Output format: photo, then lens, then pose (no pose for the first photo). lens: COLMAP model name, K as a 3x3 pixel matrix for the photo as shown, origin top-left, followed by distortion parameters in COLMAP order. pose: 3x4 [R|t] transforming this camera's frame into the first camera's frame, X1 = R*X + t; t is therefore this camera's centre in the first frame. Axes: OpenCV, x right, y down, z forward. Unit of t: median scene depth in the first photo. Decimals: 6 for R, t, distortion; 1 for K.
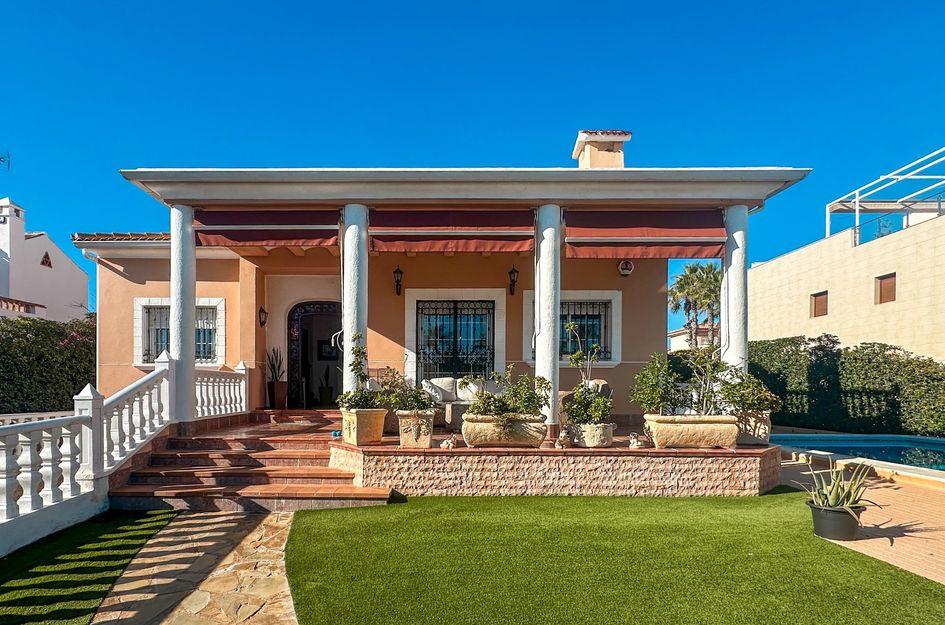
lens RADIAL K [[495.6, 0, 437.8], [0, 495.6, 391.4], [0, 0, 1]] dist [-0.001671, -0.001022]
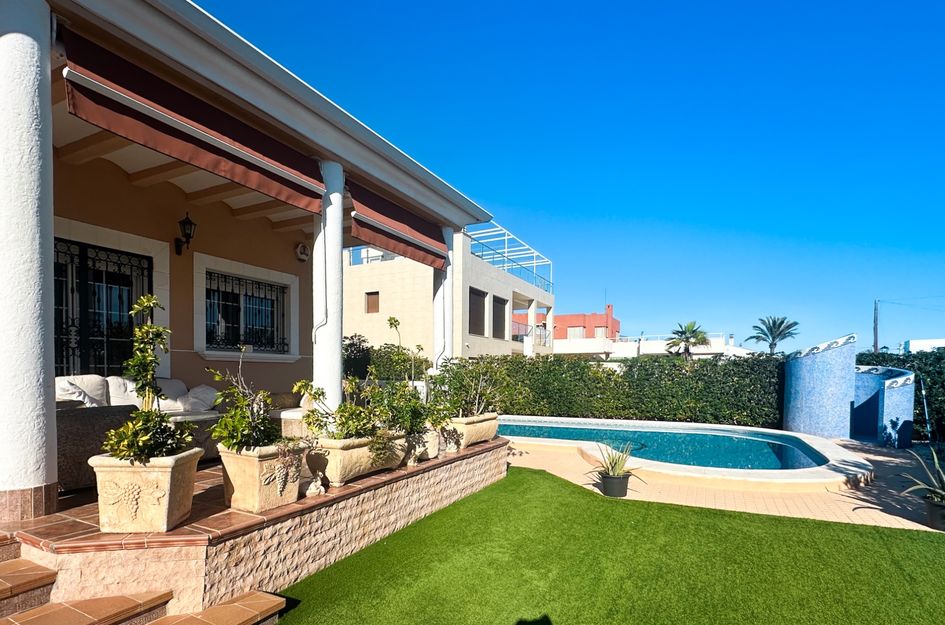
lens RADIAL K [[483.3, 0, 469.6], [0, 483.3, 389.0], [0, 0, 1]] dist [-0.002048, -0.000307]
pose [[0.441684, -0.030967, 0.896636, -0.462643], [0.004003, 0.999462, 0.032547, -0.044853], [-0.897162, -0.010786, 0.441570, 0.547576]]
